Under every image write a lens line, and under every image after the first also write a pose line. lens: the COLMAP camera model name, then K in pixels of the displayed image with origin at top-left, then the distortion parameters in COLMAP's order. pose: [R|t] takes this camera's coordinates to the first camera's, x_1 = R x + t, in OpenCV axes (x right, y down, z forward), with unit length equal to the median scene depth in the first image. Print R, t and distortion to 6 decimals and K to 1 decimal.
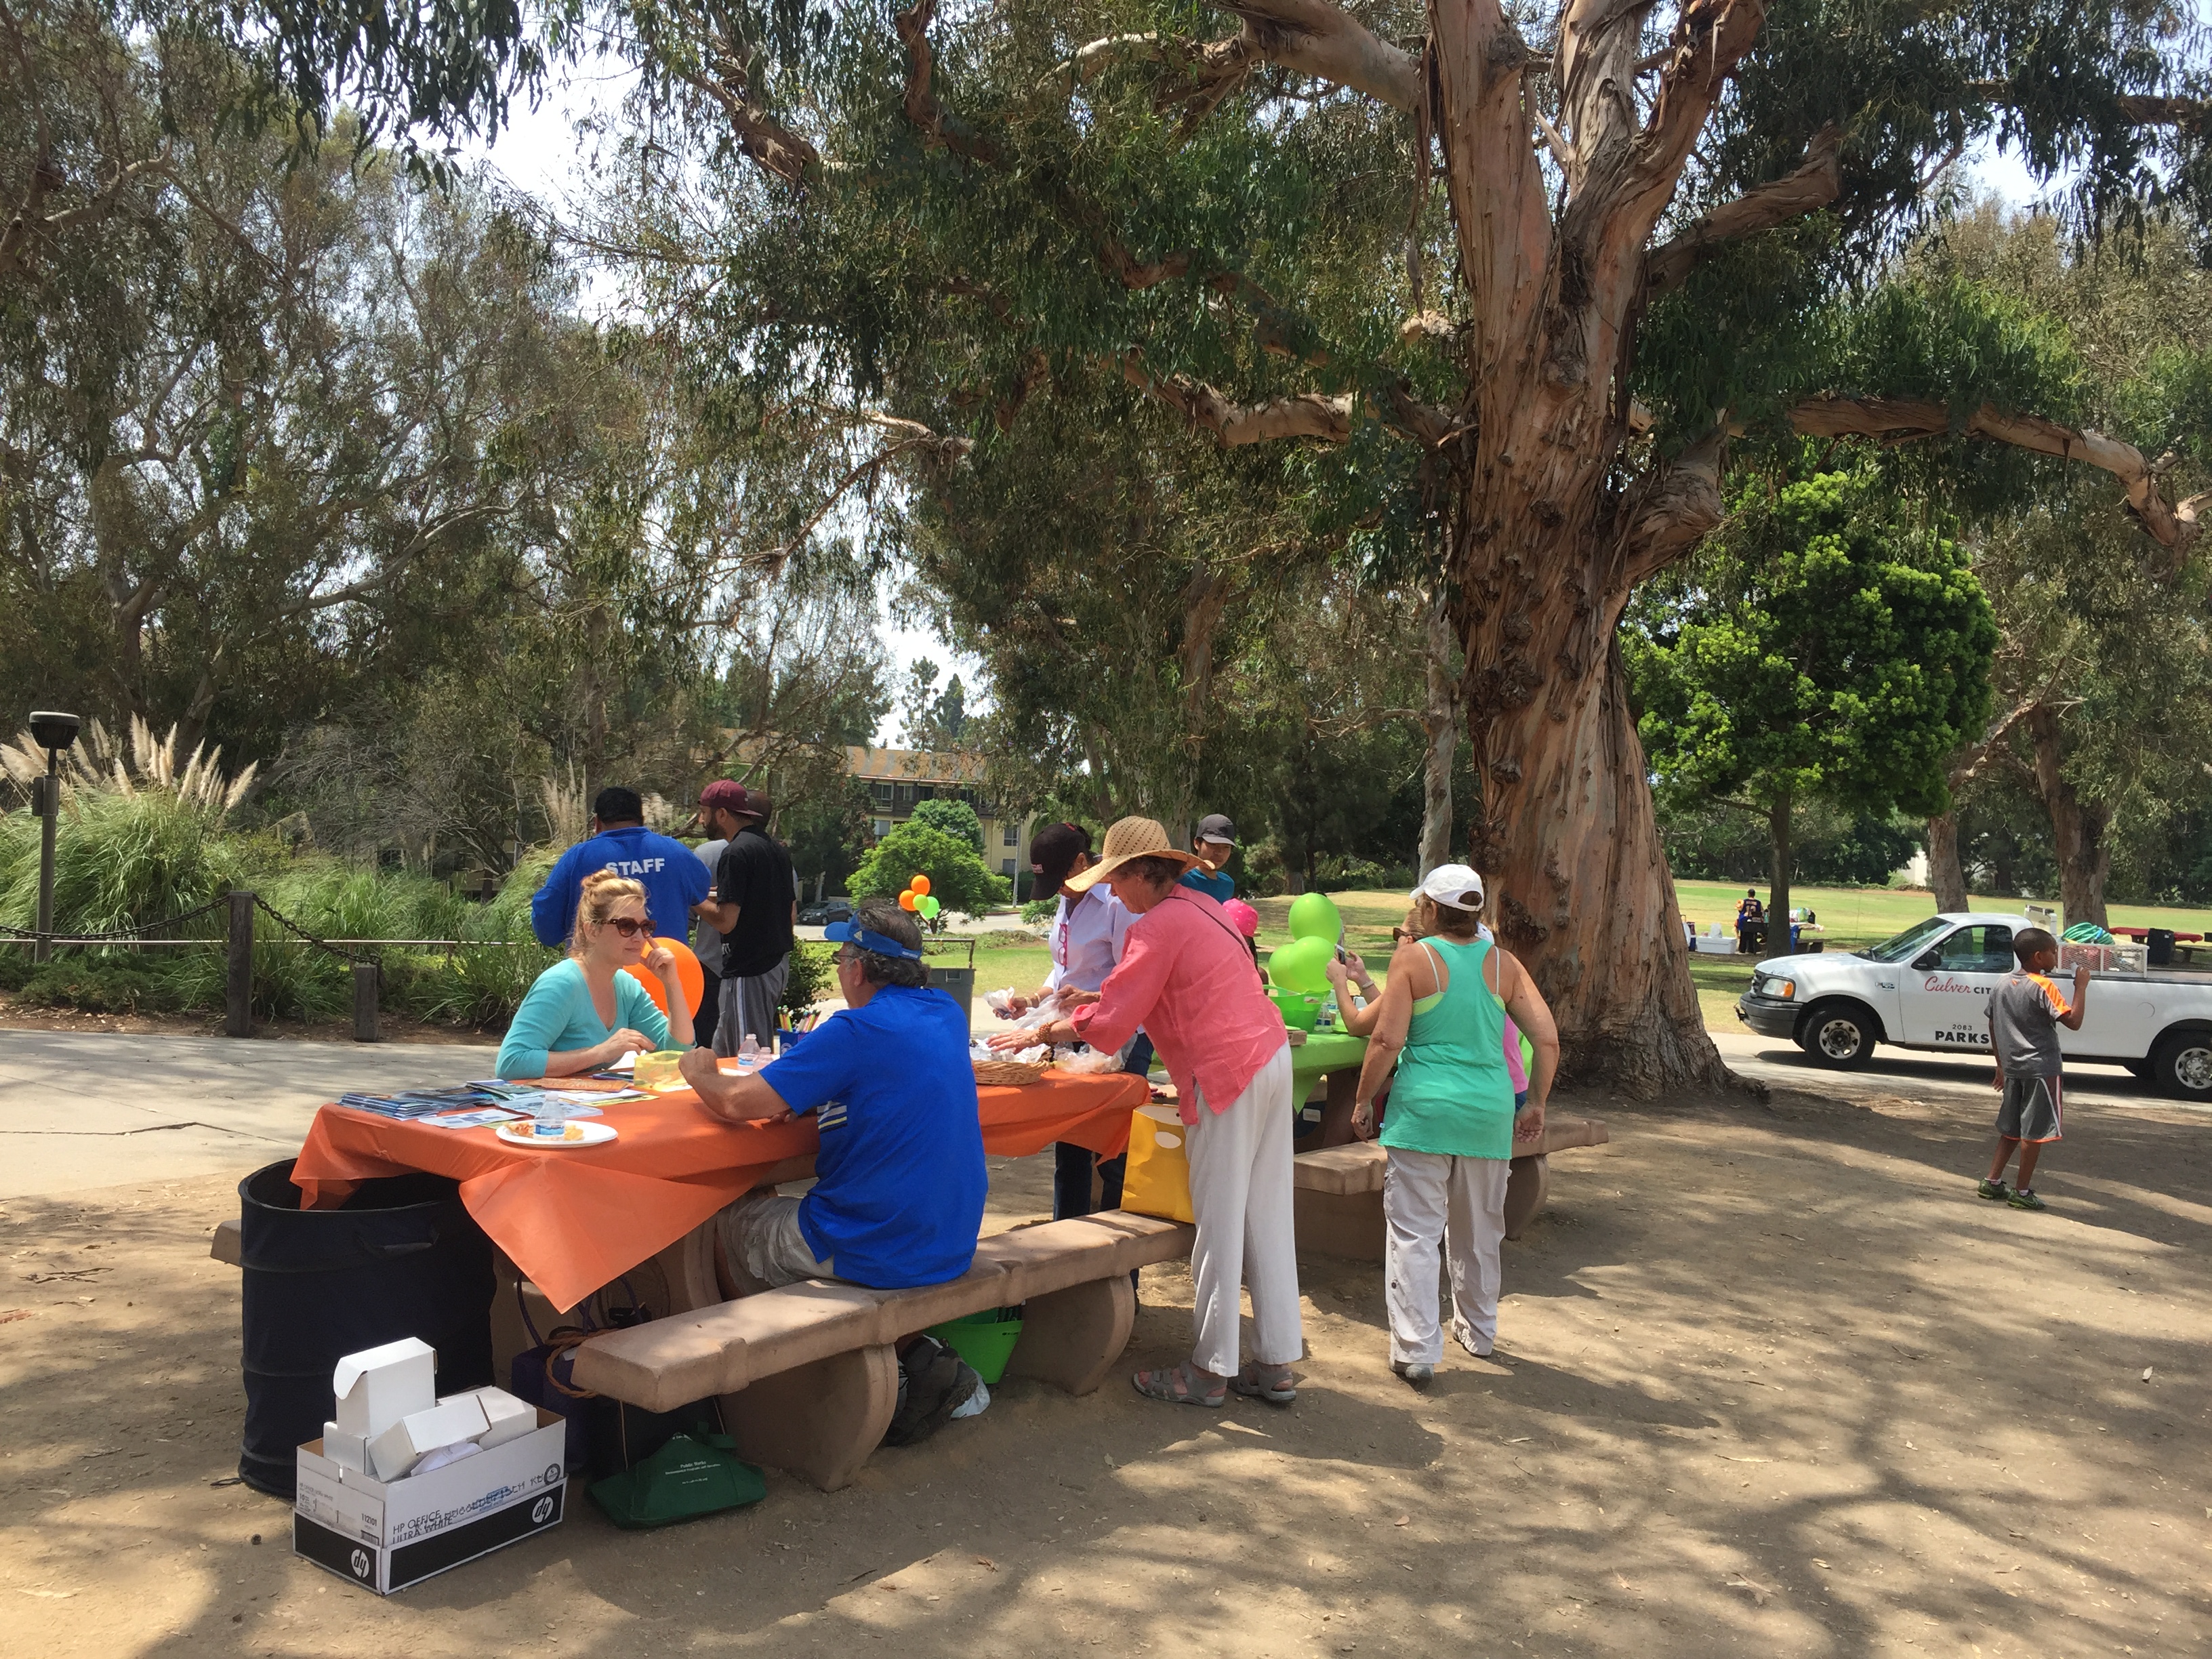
lens RADIAL K [[1870.6, 0, 1106.0], [0, 1870.6, 829.5], [0, 0, 1]] dist [0.008359, -0.044364]
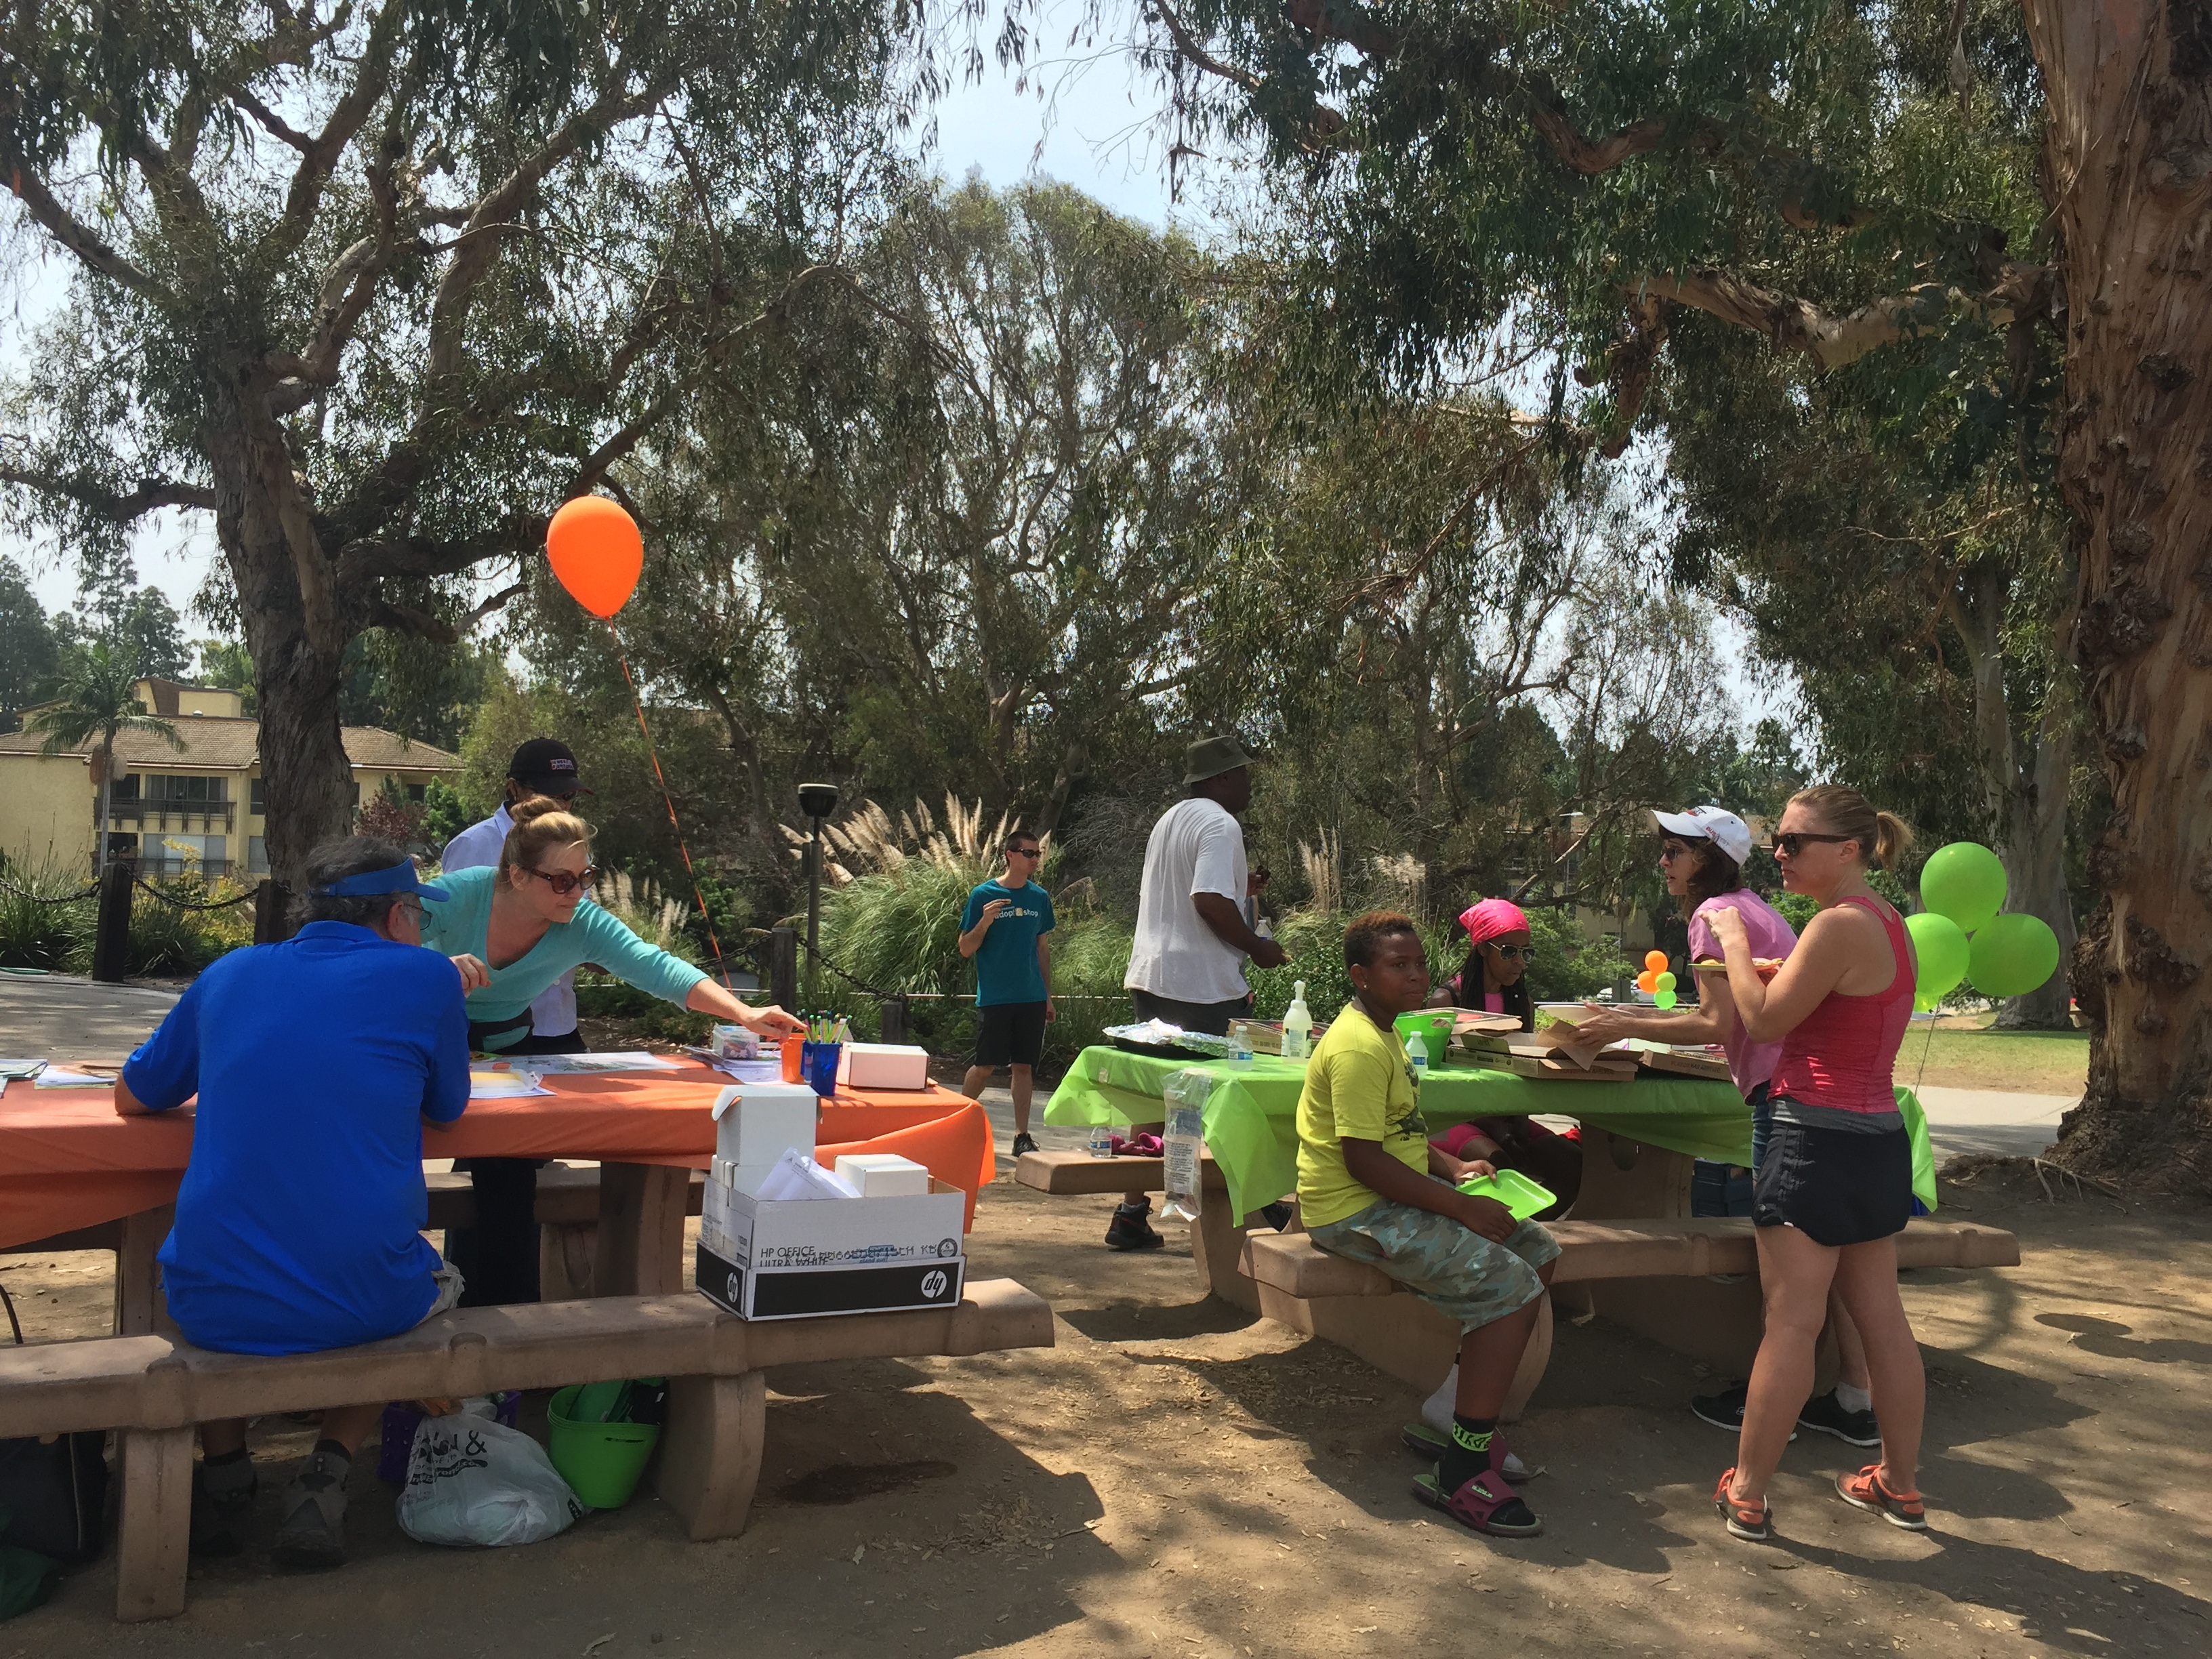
lens RADIAL K [[1870.6, 0, 1106.0], [0, 1870.6, 829.5], [0, 0, 1]] dist [0.008359, -0.044364]
pose [[0.880716, -0.030238, -0.472679, 0.208165], [0.009657, 0.998899, -0.045907, 0.030347], [0.473547, 0.035866, 0.880038, 0.200025]]
